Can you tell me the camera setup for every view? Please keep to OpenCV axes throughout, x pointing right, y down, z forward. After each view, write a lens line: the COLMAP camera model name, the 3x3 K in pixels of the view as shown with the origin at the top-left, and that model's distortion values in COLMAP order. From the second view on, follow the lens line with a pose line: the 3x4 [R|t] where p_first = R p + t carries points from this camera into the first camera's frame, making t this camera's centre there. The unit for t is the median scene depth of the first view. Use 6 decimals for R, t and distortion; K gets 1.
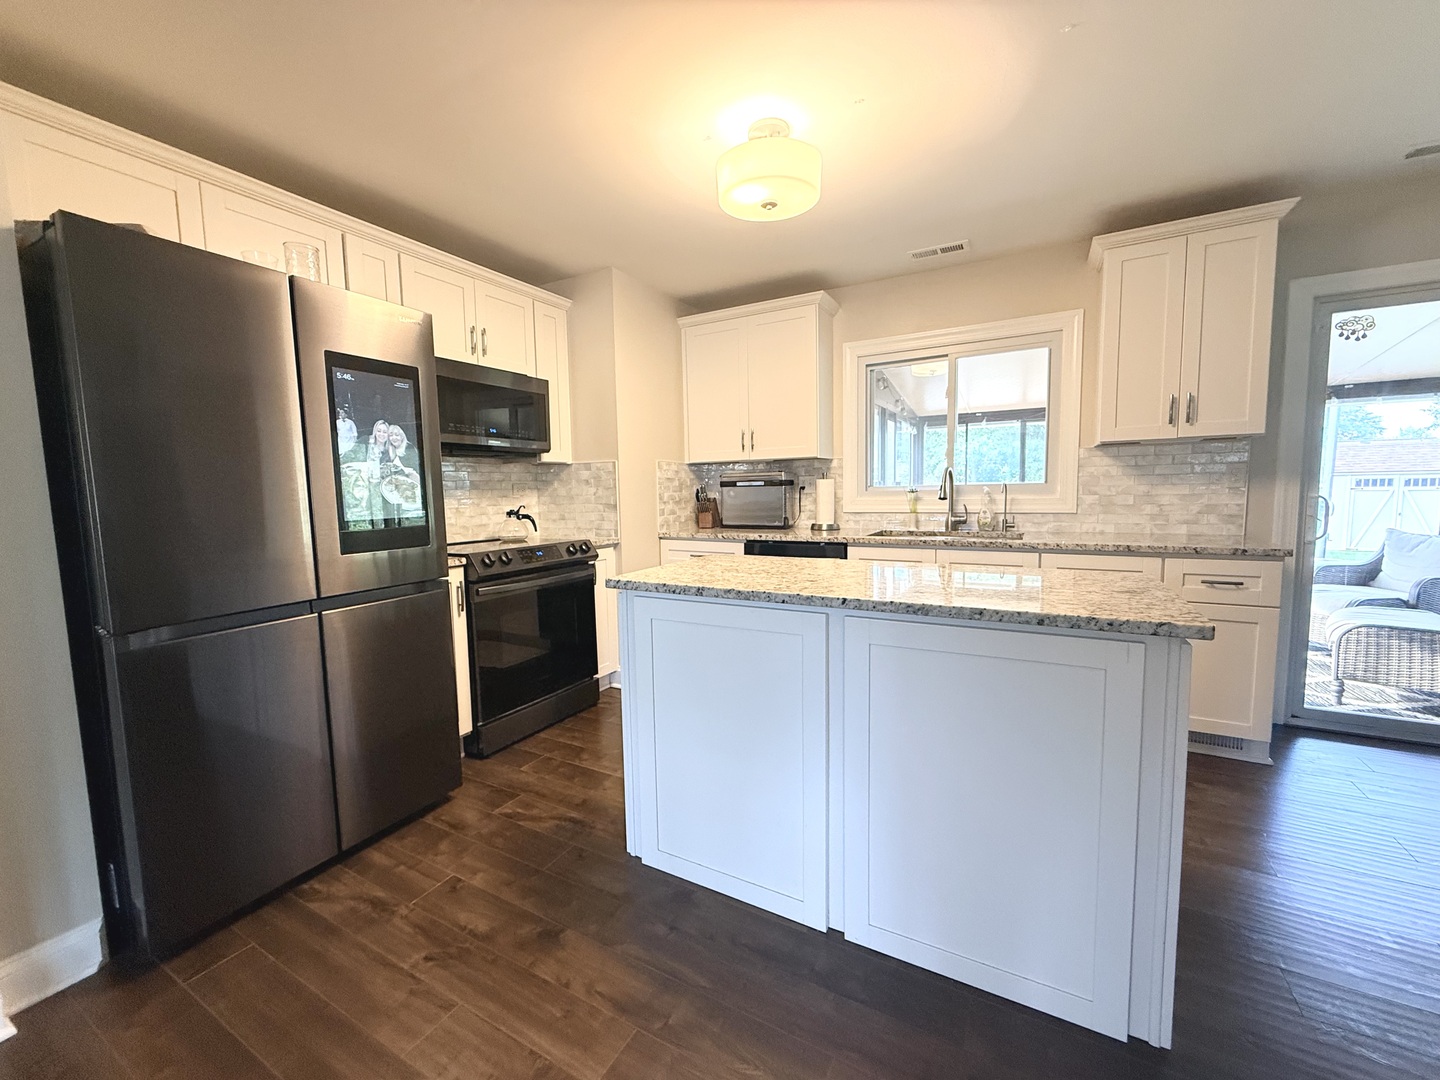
lens RADIAL K [[572.0, 0, 715.9], [0, 572.0, 539.3], [0, 0, 1]] dist [-0.002729, 0.000300]
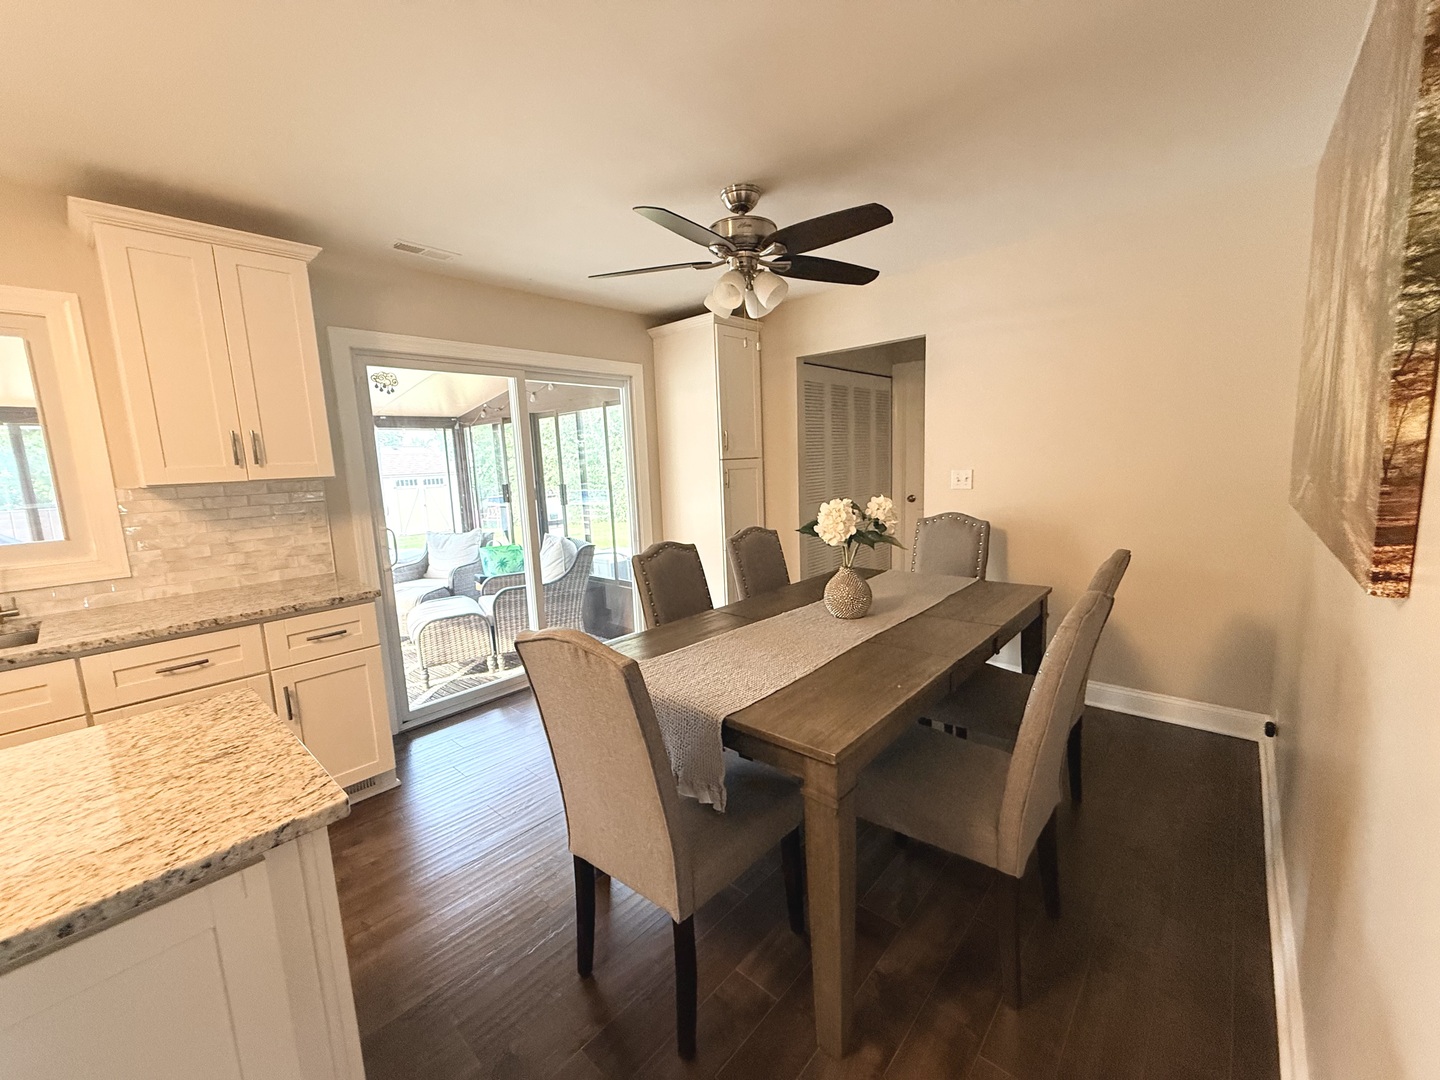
lens RADIAL K [[572.0, 0, 717.6], [0, 572.0, 541.3], [0, 0, 1]] dist [-0.002729, 0.000300]
pose [[0.215481, -0.129289, 0.967911, 0.087207], [0.122531, 0.986942, 0.104552, -0.074654], [-0.968790, 0.096070, 0.228509, 0.095028]]
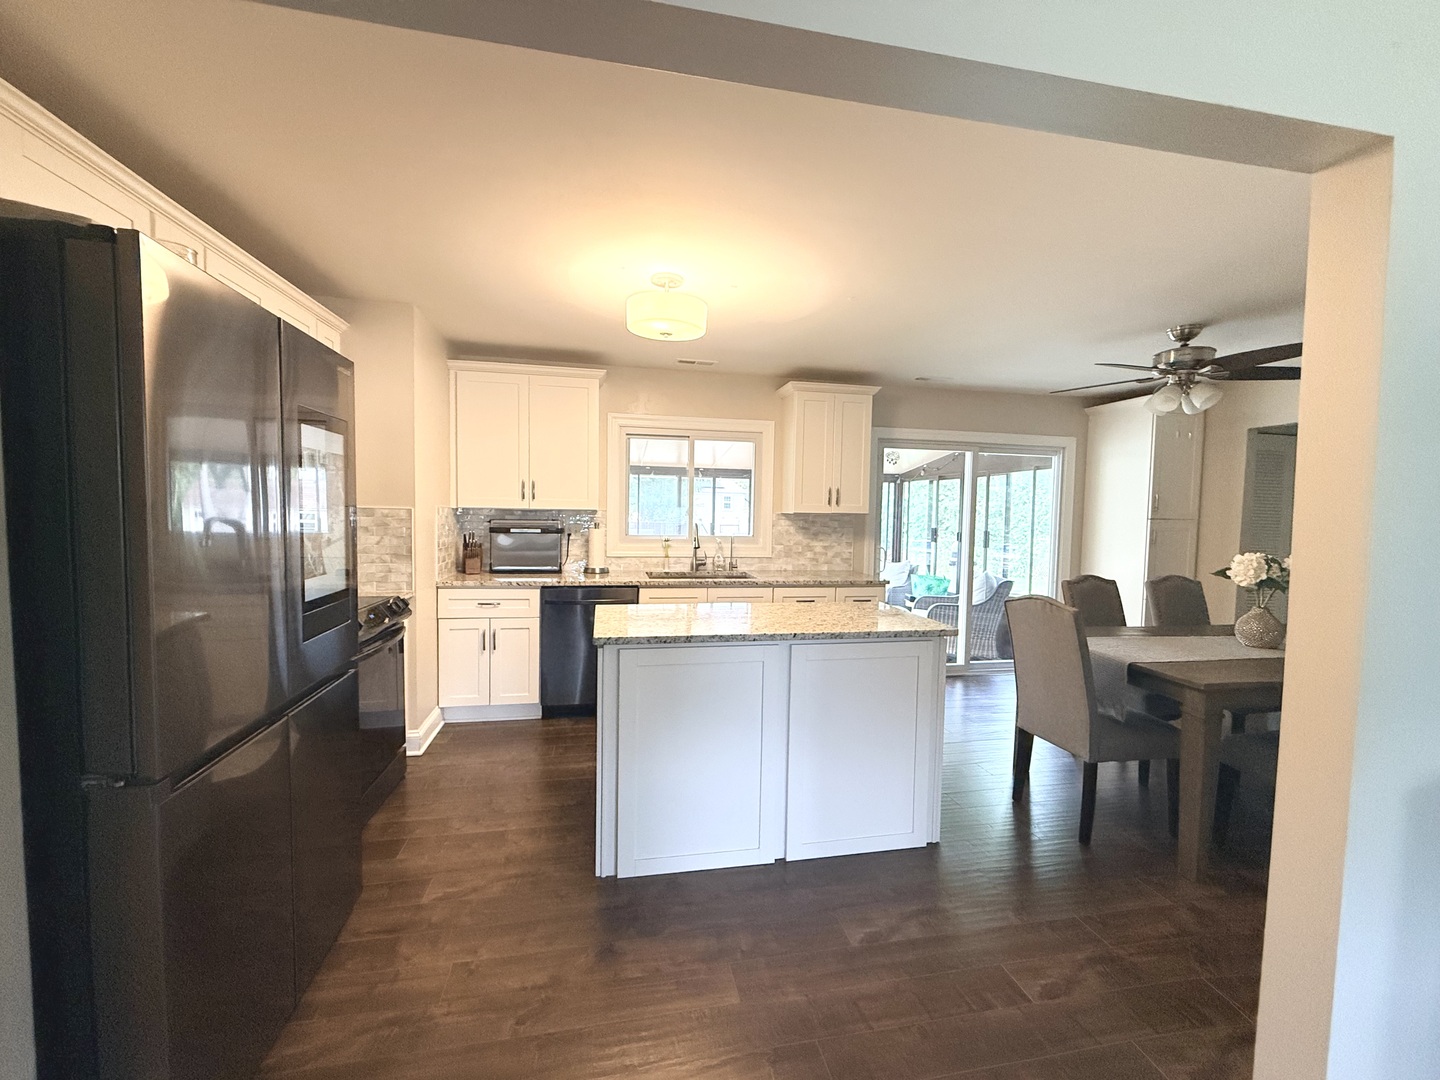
lens RADIAL K [[572.0, 0, 714.9], [0, 572.0, 540.1], [0, 0, 1]] dist [-0.002729, 0.000300]
pose [[0.762175, 0.001837, 0.647369, -0.425648], [0.022964, 0.999290, -0.029872, -0.049095], [-0.646964, 0.037634, 0.761591, -0.026001]]
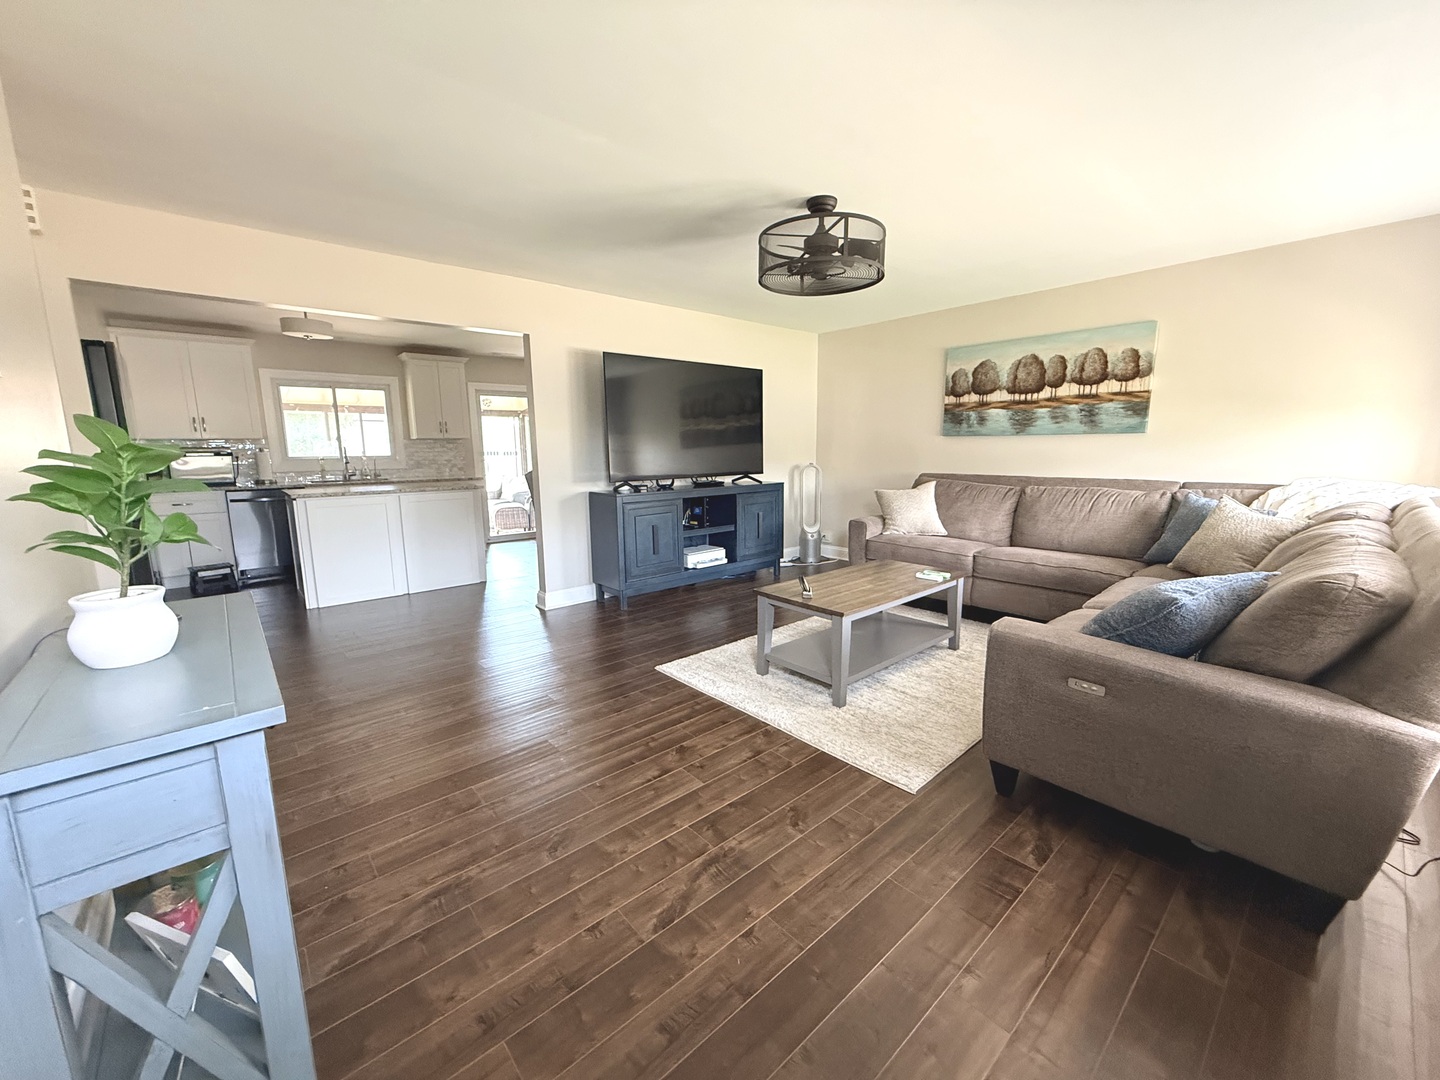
lens RADIAL K [[572.0, 0, 717.7], [0, 572.0, 537.6], [0, 0, 1]] dist [-0.002729, 0.000300]
pose [[0.335911, -0.131650, 0.932648, -1.063904], [0.084000, 0.990425, 0.109551, 0.077903], [-0.938141, 0.041543, 0.343753, -0.885933]]
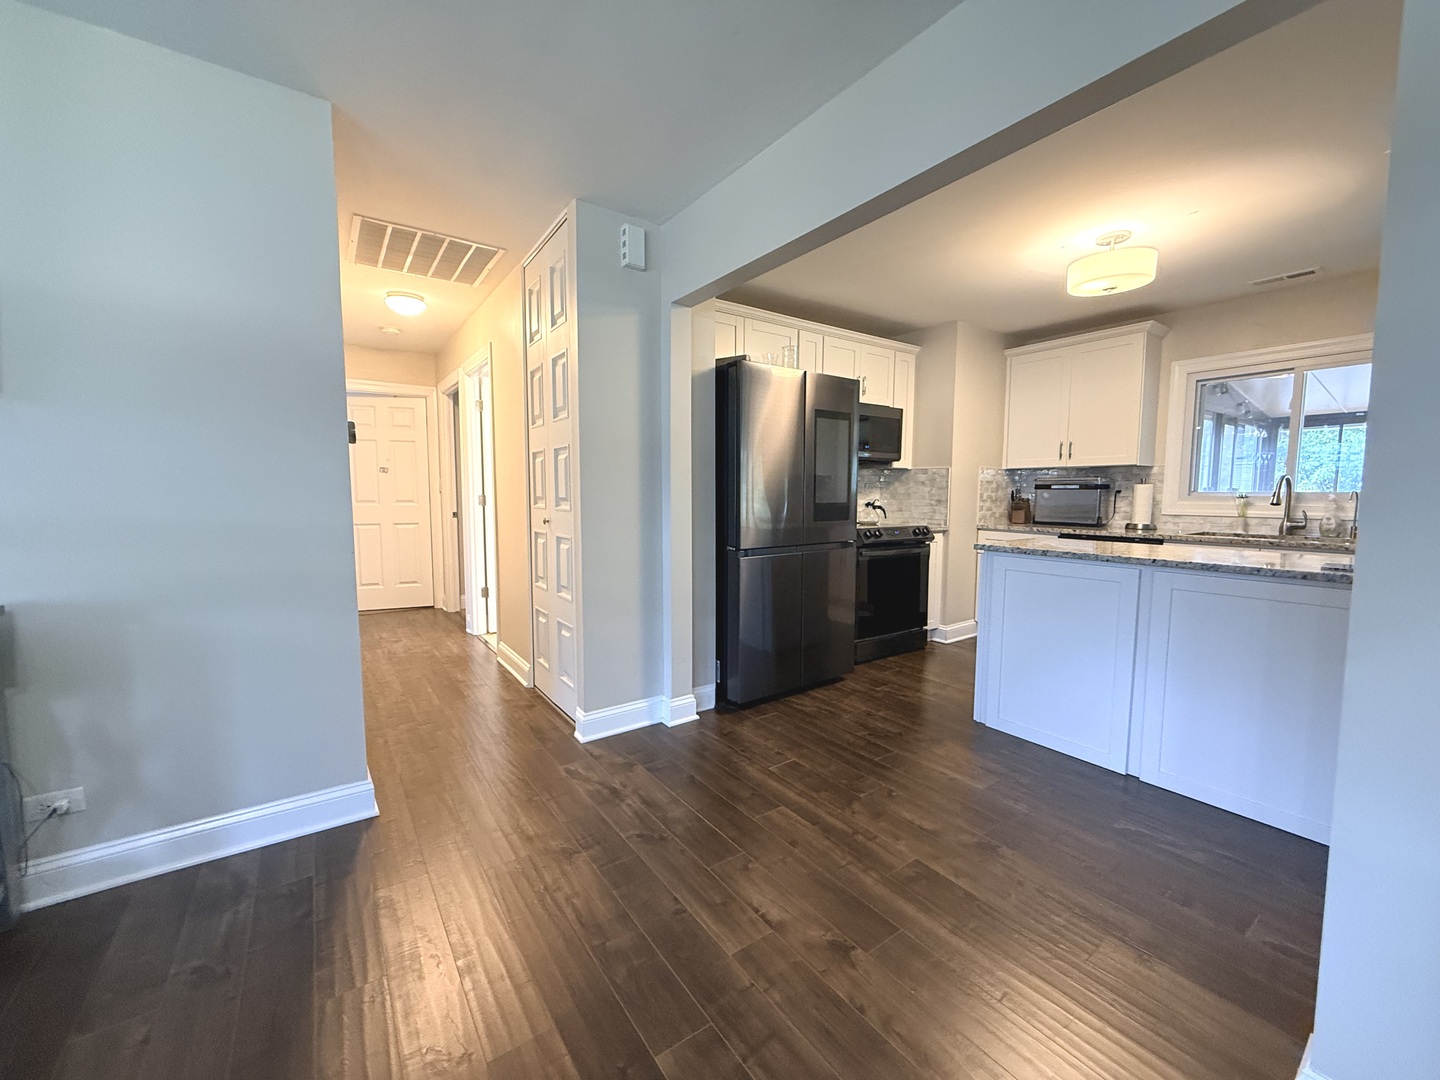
lens RADIAL K [[572.0, 0, 714.5], [0, 572.0, 540.3], [0, 0, 1]] dist [-0.002729, 0.000300]
pose [[0.899260, 0.060226, -0.433247, -0.086469], [-0.059606, 0.998109, 0.015029, 0.044368], [0.433333, 0.012309, 0.901150, -0.436534]]
